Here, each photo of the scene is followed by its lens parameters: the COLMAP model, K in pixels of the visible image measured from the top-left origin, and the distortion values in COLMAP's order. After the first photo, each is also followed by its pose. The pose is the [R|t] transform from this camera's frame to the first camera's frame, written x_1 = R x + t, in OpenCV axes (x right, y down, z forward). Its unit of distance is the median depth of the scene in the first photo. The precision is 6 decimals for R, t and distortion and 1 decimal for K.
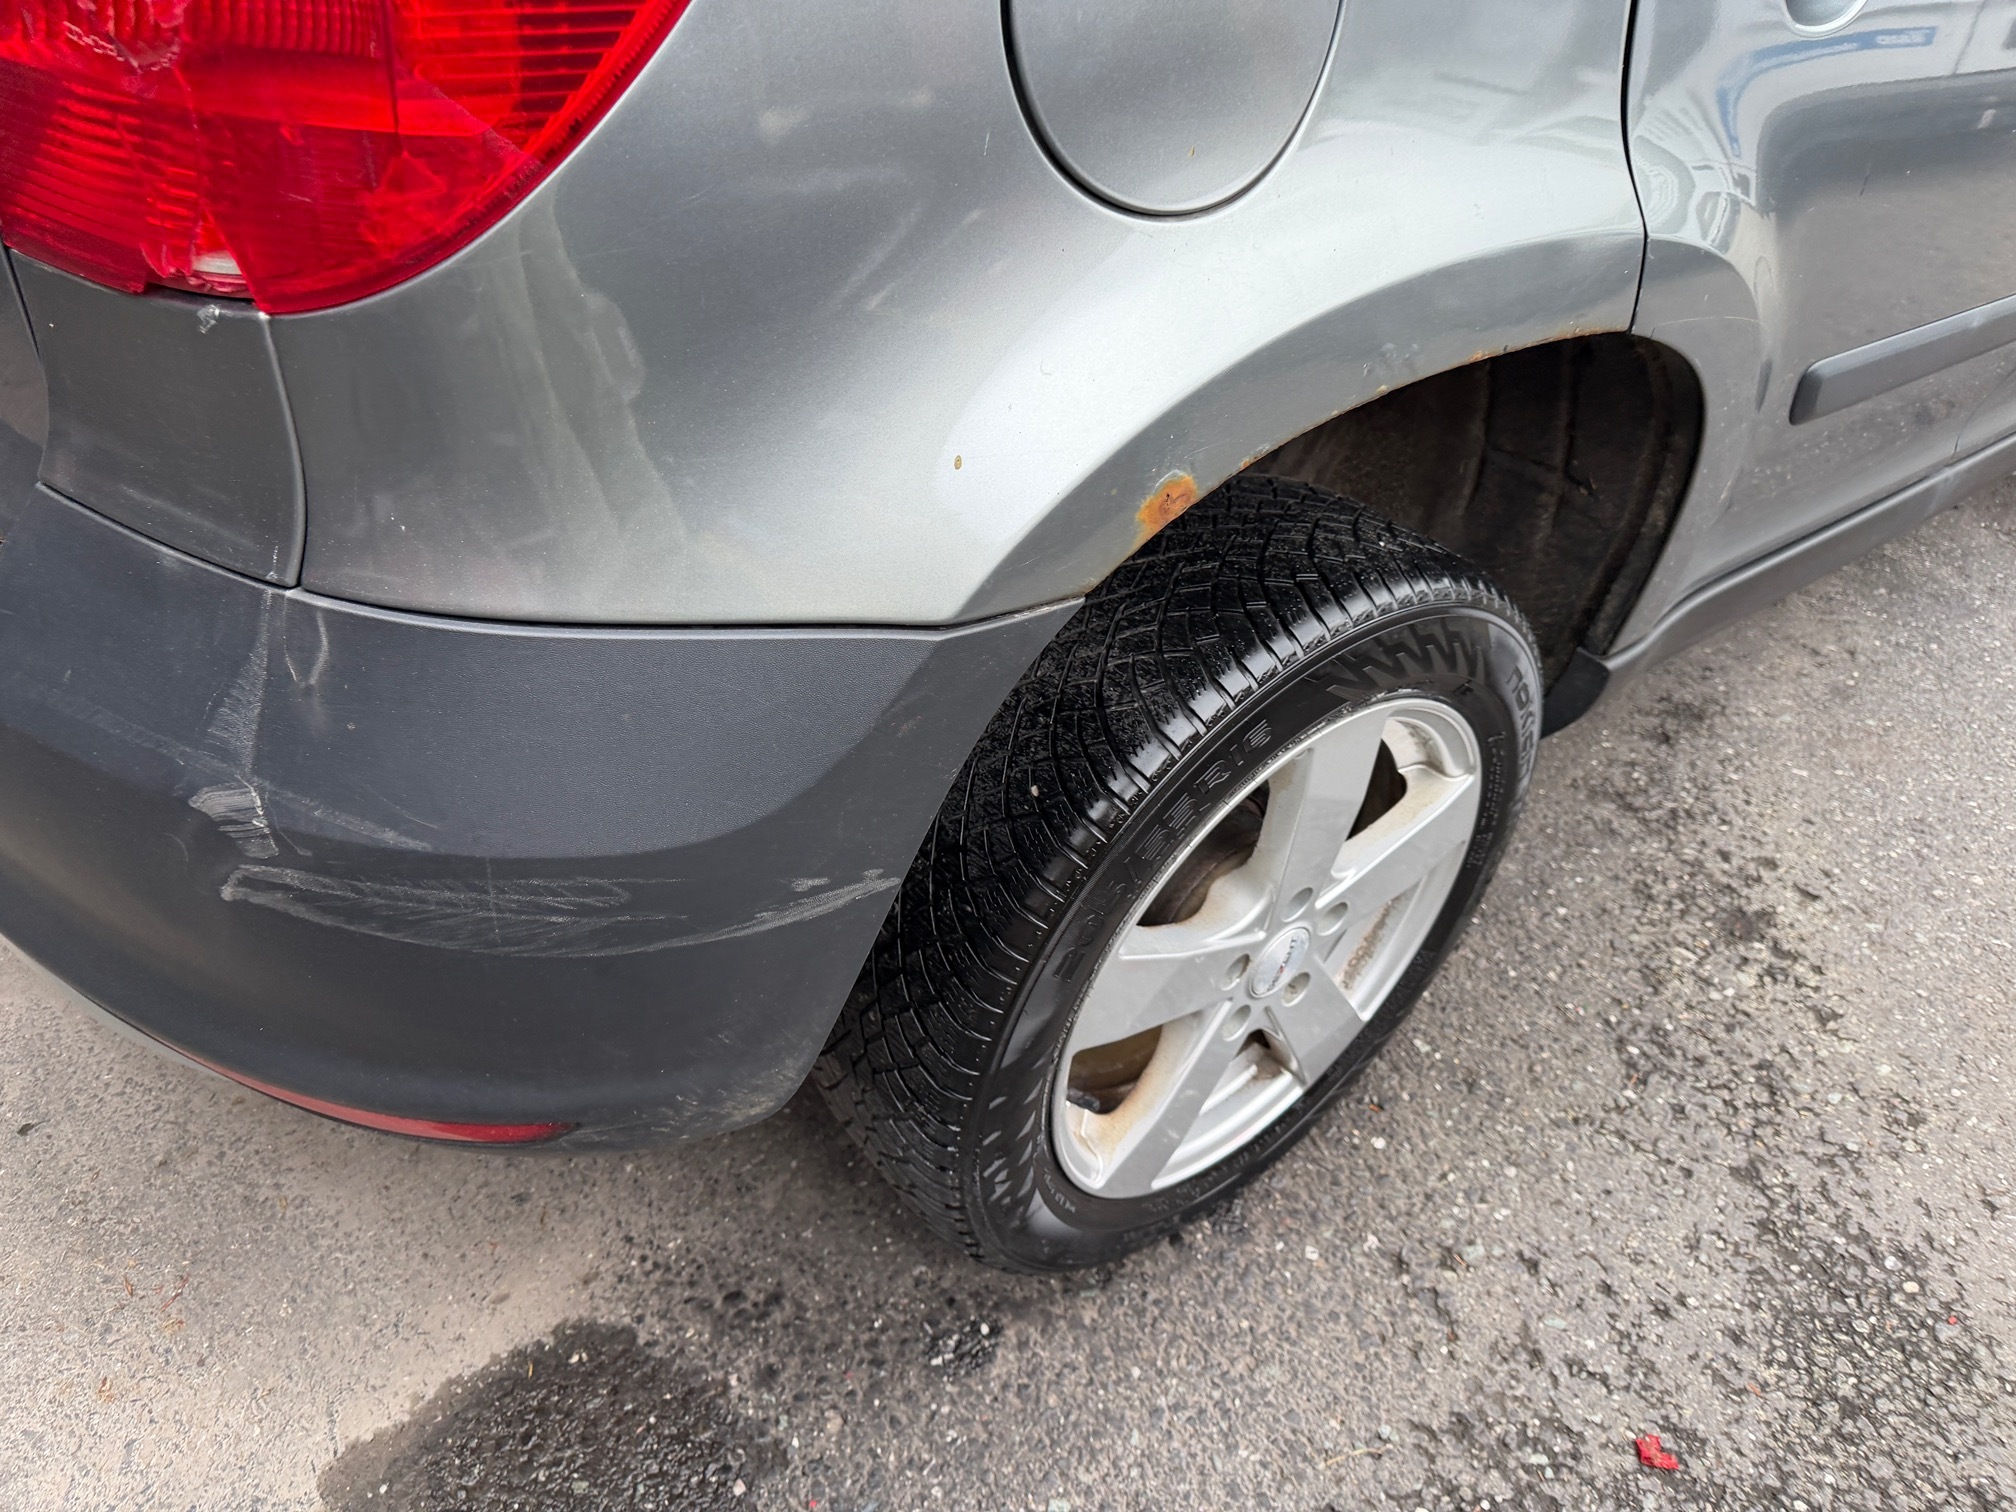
lens RADIAL K [[1533.1, 0, 1008.0], [0, 1533.1, 756.0], [0, 0, 1]] dist [-0.002376, -0.006200]
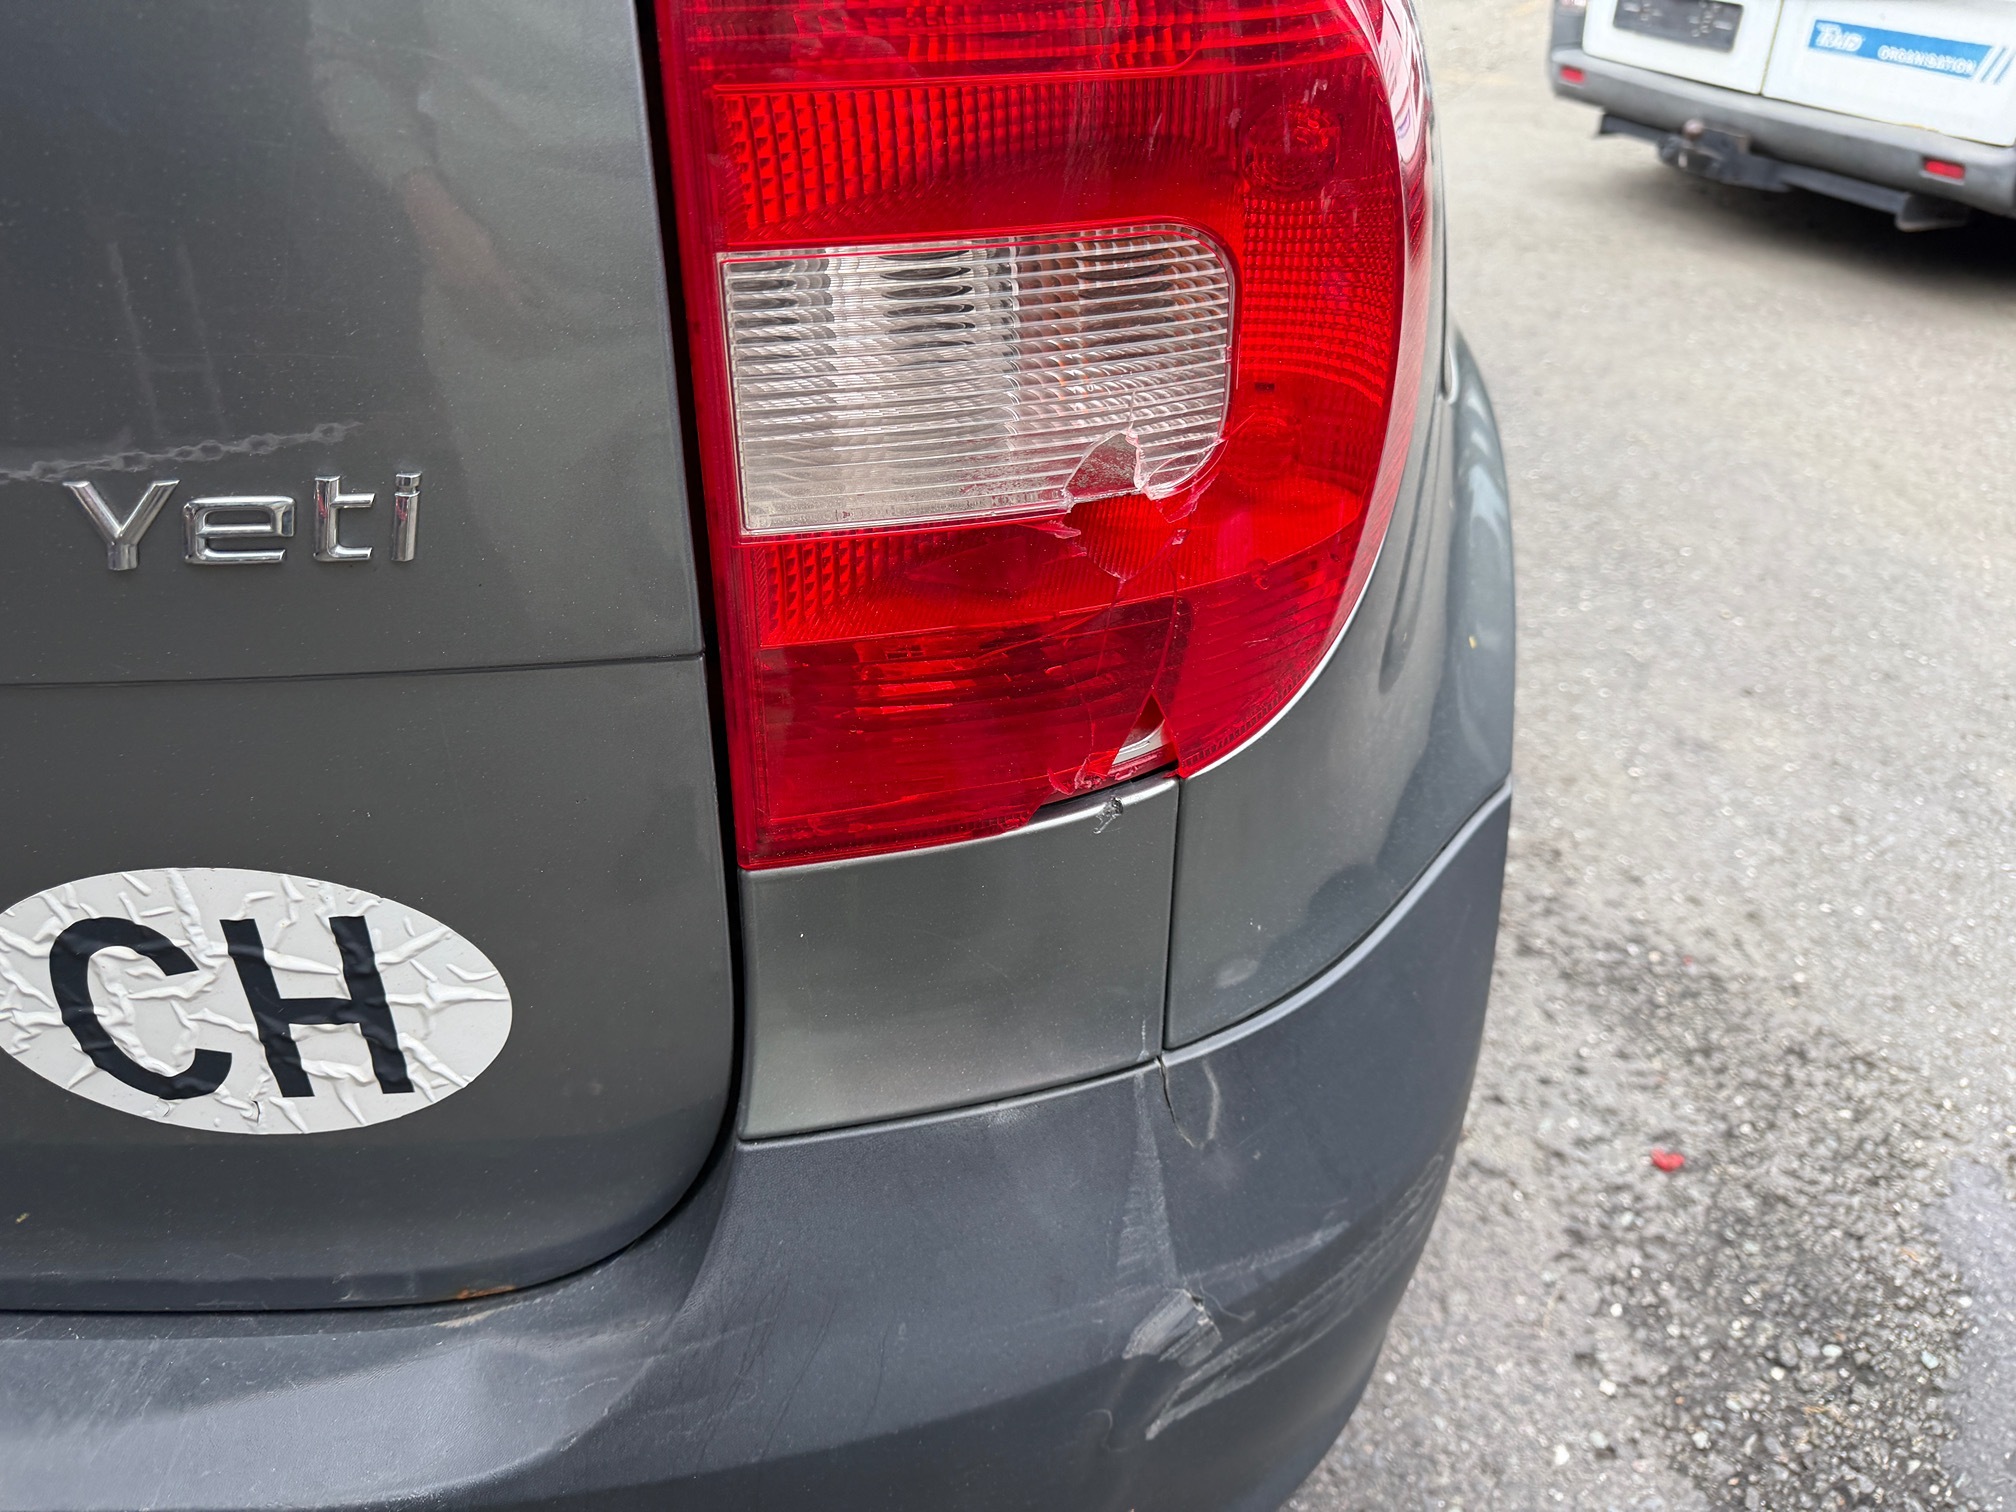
lens RADIAL K [[1533.1, 0, 1008.0], [0, 1533.1, 756.0], [0, 0, 1]] dist [-0.002376, -0.006200]
pose [[0.712593, -0.434192, 0.551079, -0.521768], [0.466782, 0.879820, 0.089616, -0.210904], [-0.523761, 0.193374, 0.829627, 0.159241]]
